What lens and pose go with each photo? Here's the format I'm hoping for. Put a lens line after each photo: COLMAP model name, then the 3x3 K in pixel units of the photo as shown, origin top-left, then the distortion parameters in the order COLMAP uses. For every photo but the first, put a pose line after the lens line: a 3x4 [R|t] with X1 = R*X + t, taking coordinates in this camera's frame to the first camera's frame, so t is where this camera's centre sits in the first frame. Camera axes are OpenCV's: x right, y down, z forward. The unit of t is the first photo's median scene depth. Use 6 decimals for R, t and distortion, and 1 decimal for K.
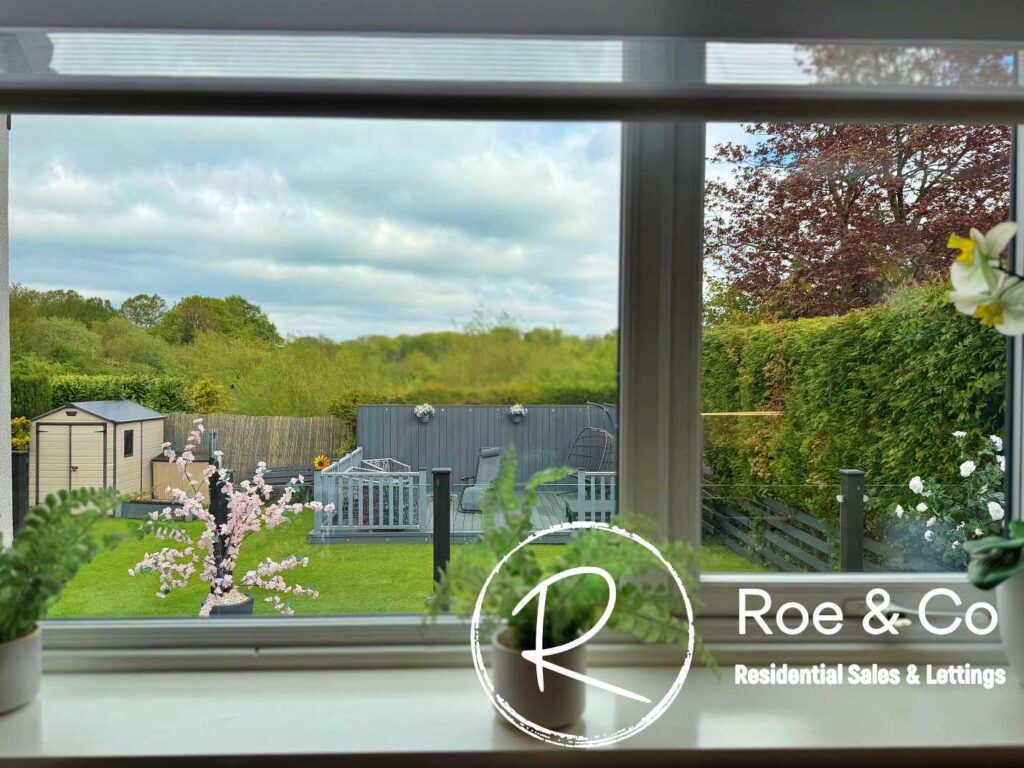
lens RADIAL K [[778.3, 0, 520.4], [0, 778.3, 382.2], [0, 0, 1]] dist [0.071043, -0.092945]
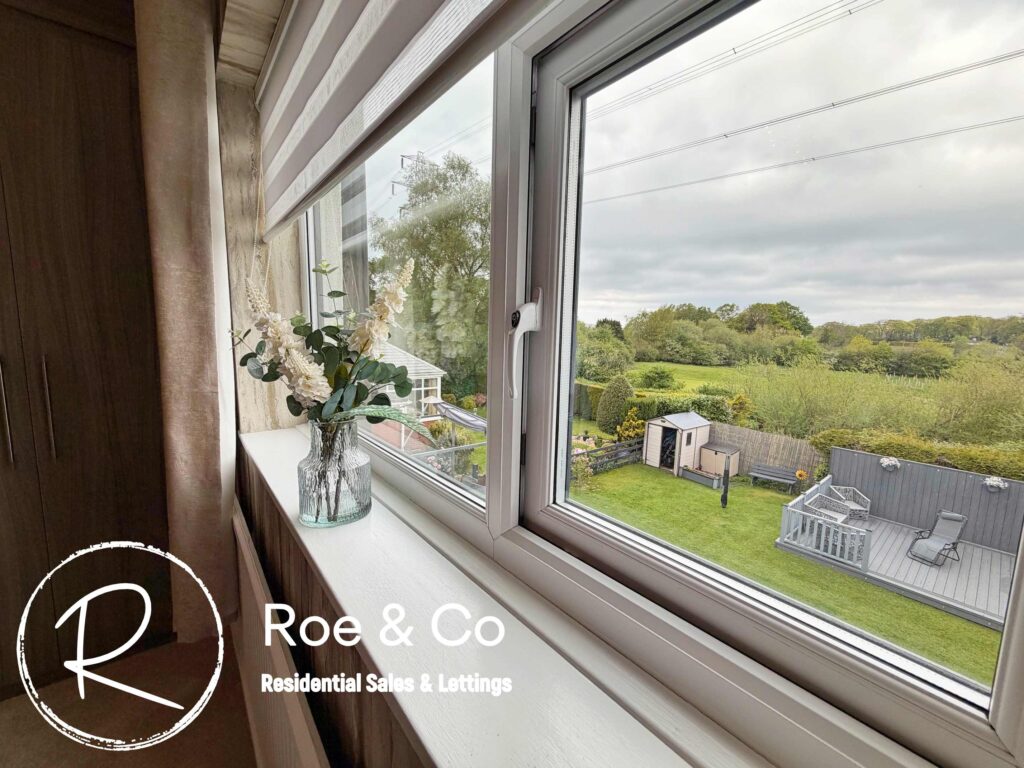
lens RADIAL K [[414.8, 0, 510.2], [0, 414.8, 383.6], [0, 0, 1]] dist [-0.002688, 0.000843]
pose [[0.601828, 0.107036, -0.791420, 0.035074], [-0.034093, 0.993518, 0.108443, -0.151466], [0.797898, -0.038283, 0.601576, 0.030075]]
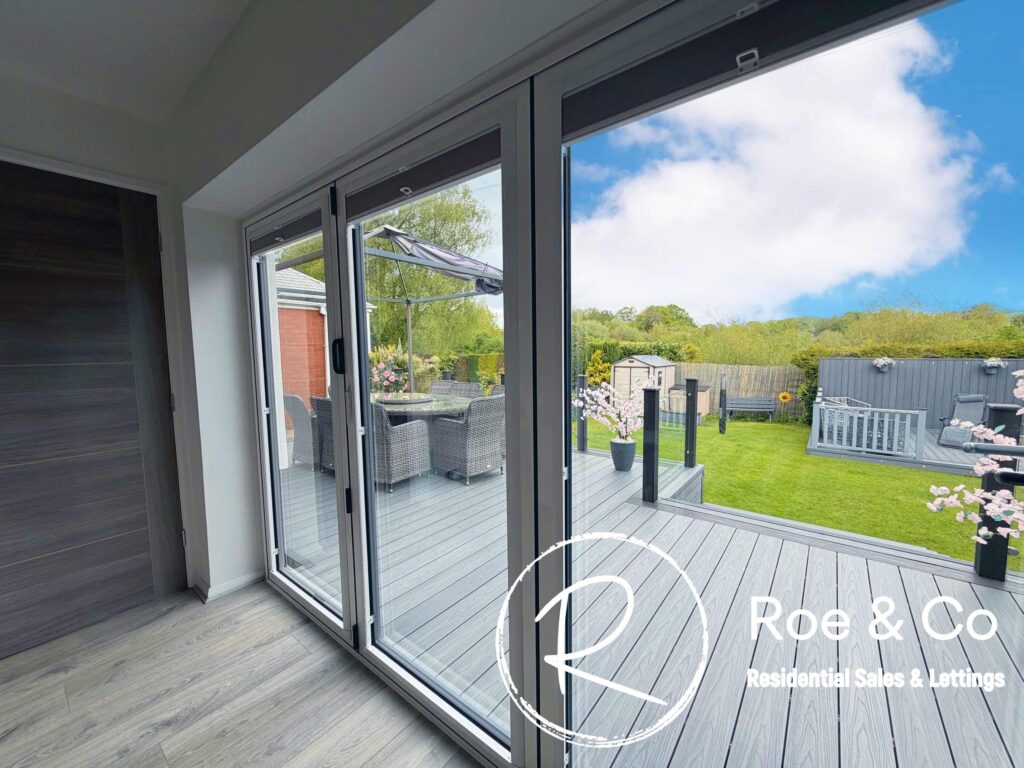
lens RADIAL K [[414.8, 0, 517.1], [0, 414.8, 383.0], [0, 0, 1]] dist [-0.002688, 0.000843]
pose [[0.768114, 0.043064, -0.638863, -0.143894], [0.006667, 0.997144, 0.075230, 0.014198], [0.640278, -0.062045, 0.765633, 0.081523]]
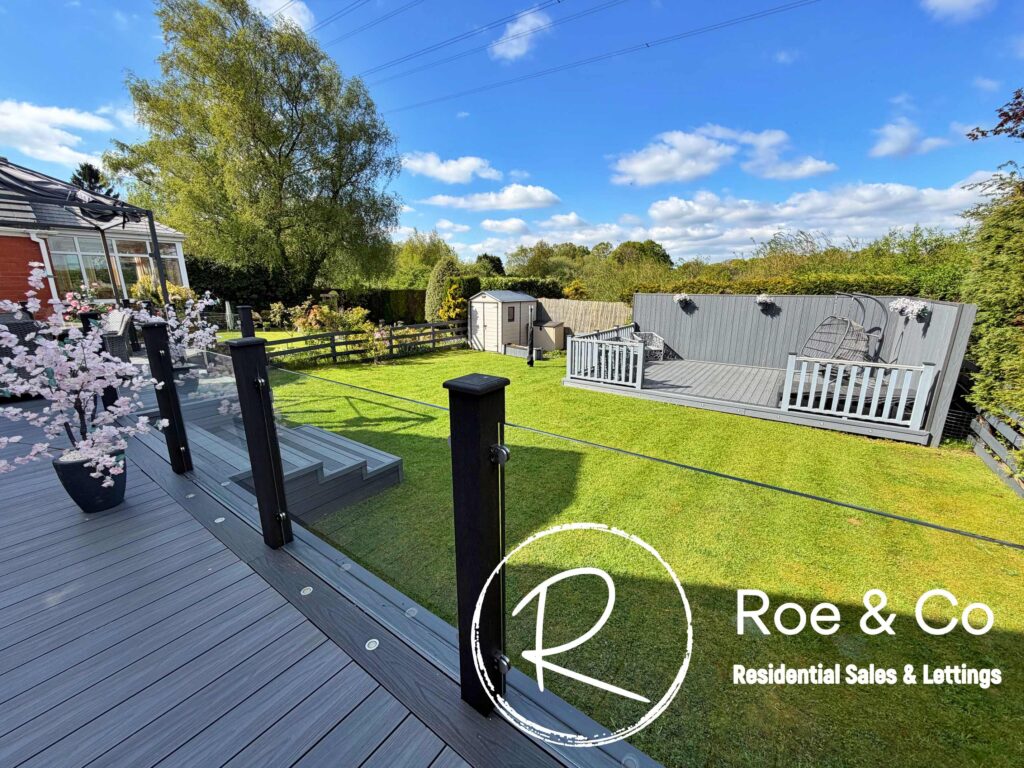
lens RADIAL K [[414.8, 0, 520.5], [0, 414.8, 379.6], [0, 0, 1]] dist [-0.002688, 0.000843]
pose [[0.797843, 0.128777, -0.588951, 0.088029], [-0.000485, 0.977056, 0.212980, 0.021054], [0.602866, -0.169639, 0.779600, 0.245239]]
